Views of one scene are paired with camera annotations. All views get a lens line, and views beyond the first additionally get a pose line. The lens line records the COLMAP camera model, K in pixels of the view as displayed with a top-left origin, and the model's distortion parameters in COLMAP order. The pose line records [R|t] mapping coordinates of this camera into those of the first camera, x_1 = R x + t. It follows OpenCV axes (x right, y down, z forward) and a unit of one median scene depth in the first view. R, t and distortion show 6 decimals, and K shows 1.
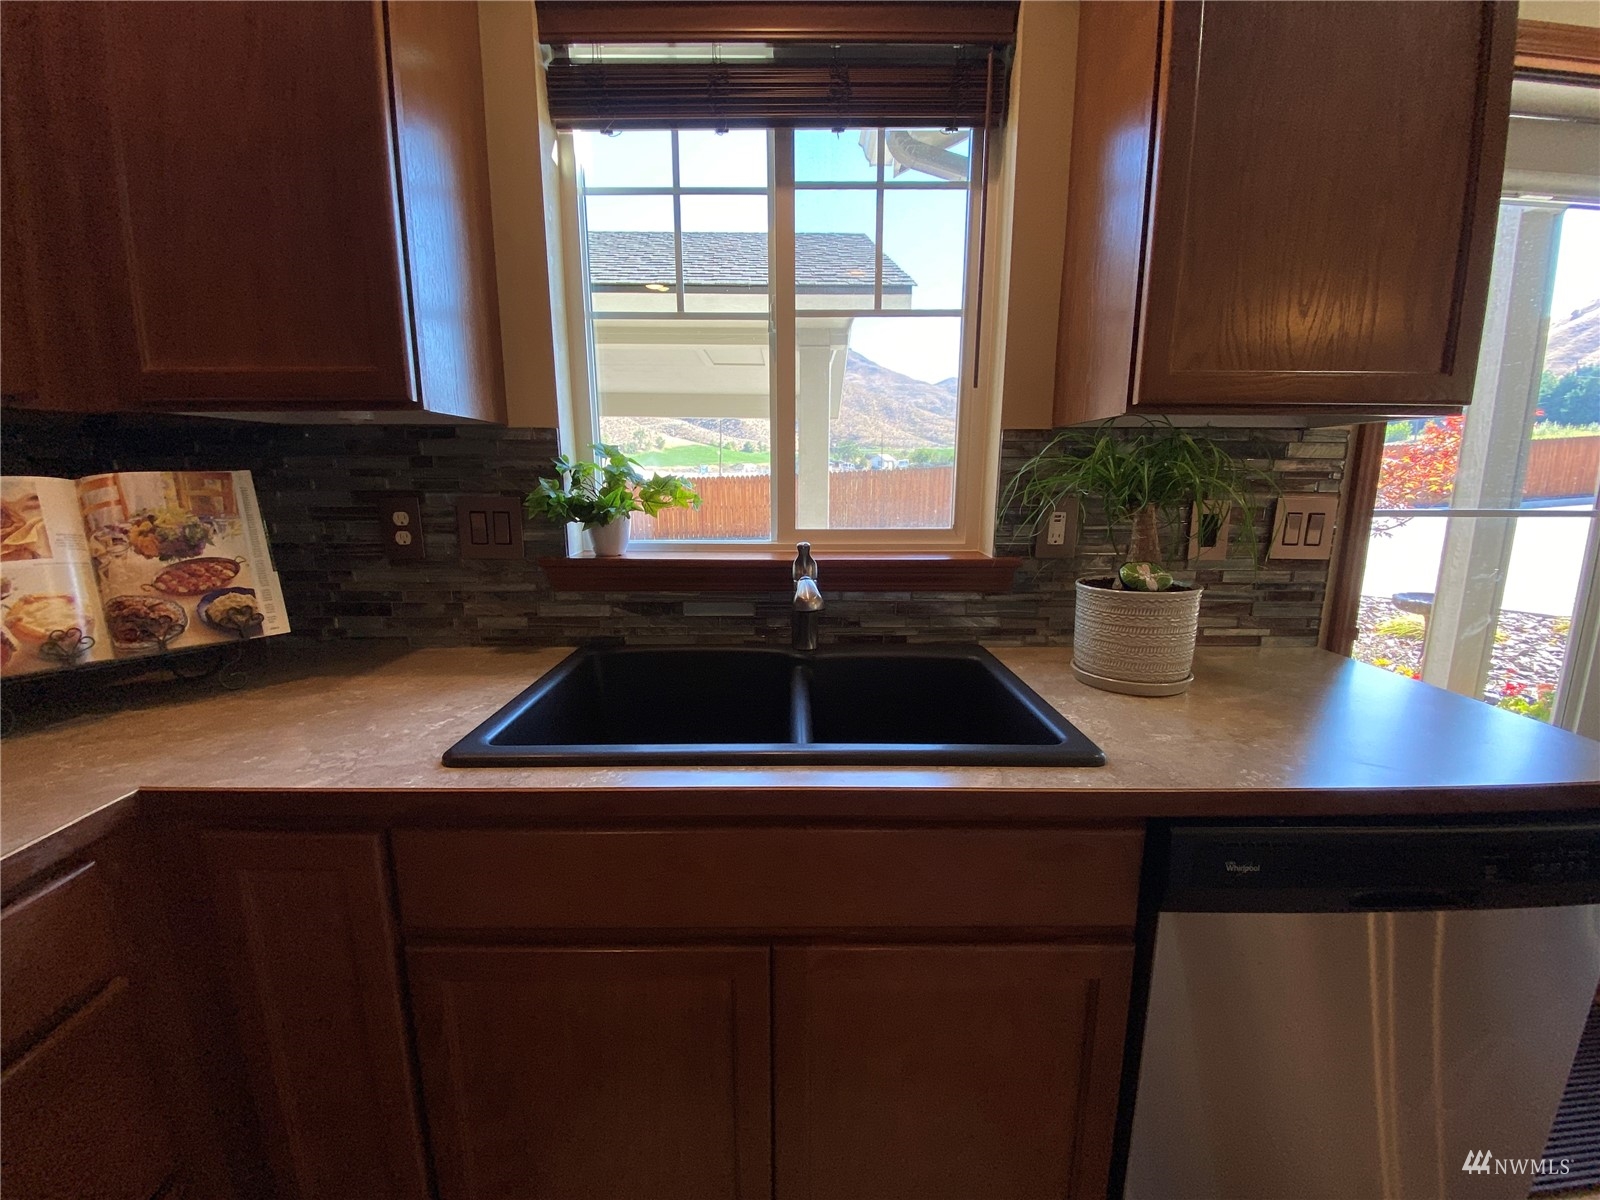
lens RADIAL K [[650.1, 0, 795.4], [0, 650.1, 597.2], [0, 0, 1]] dist [0.005724, -0.010809]
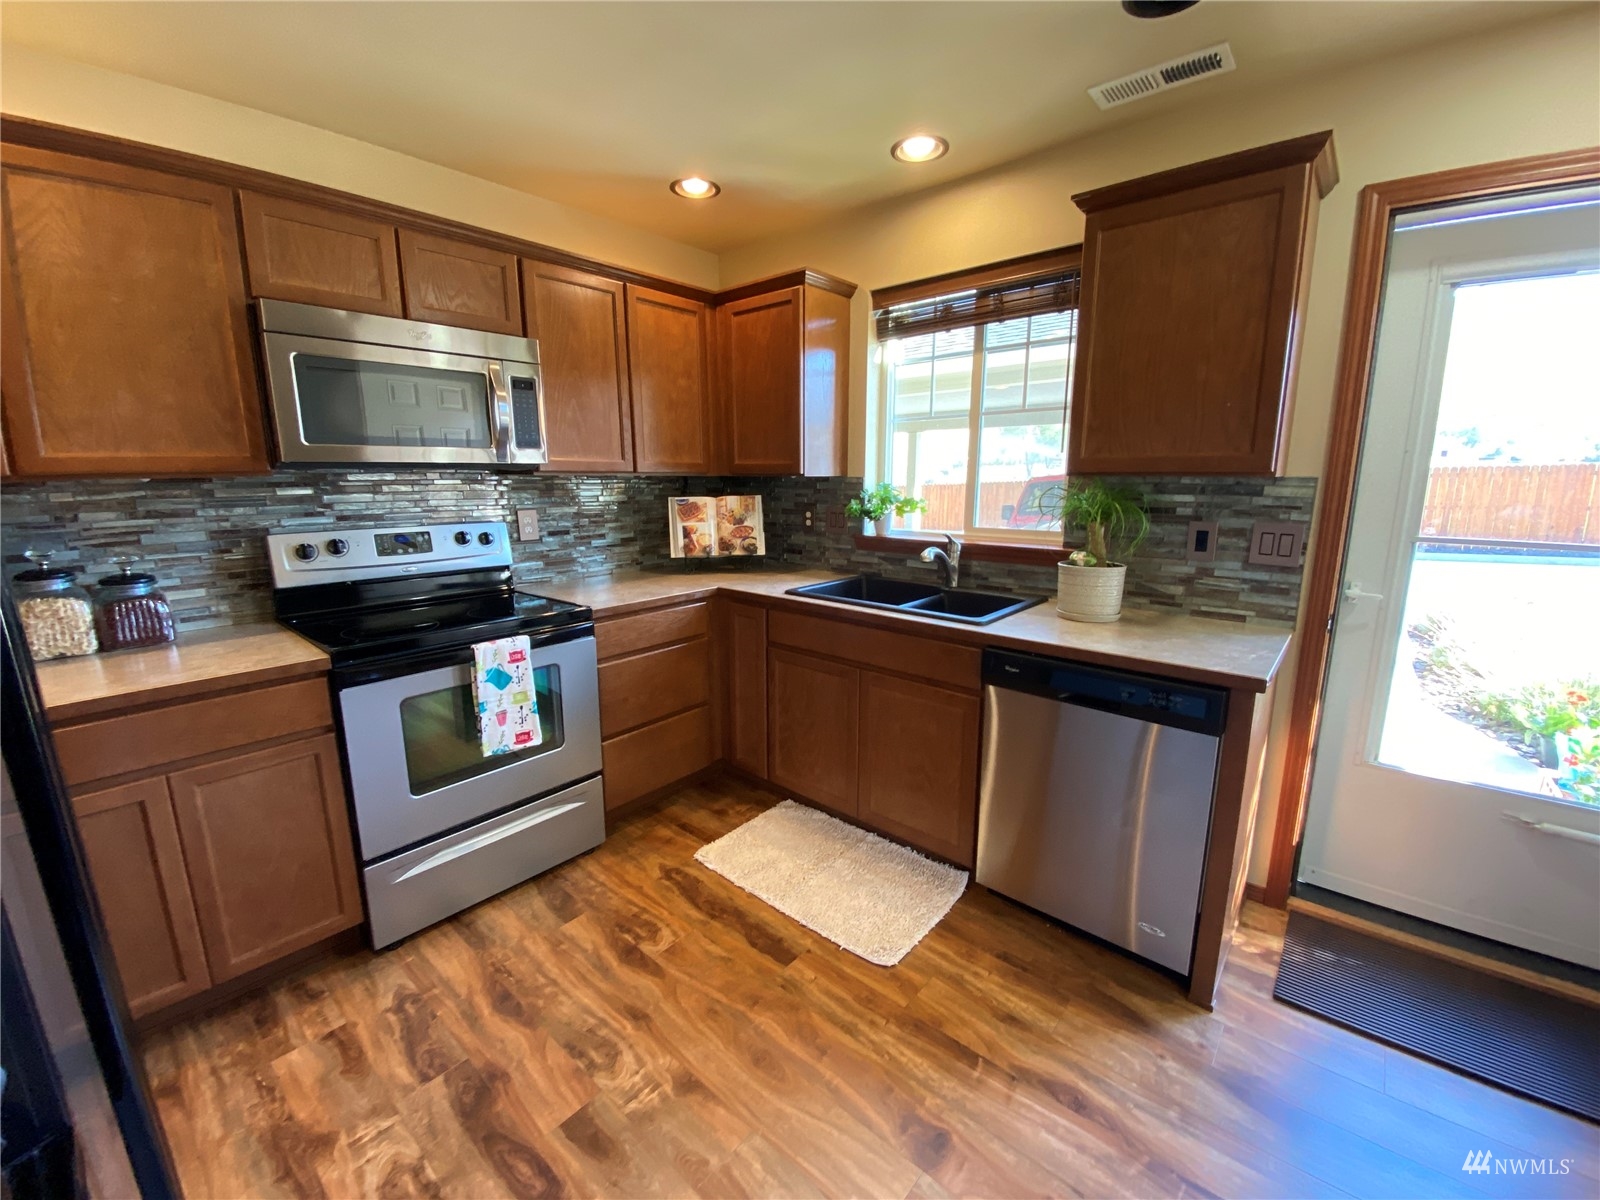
lens RADIAL K [[650.1, 0, 796.1], [0, 650.1, 604.4], [0, 0, 1]] dist [0.005724, -0.010809]
pose [[0.743078, 0.127897, -0.656870, 1.159160], [-0.120780, 0.991079, 0.056338, 0.093090], [0.658216, 0.037473, 0.751896, -0.974737]]
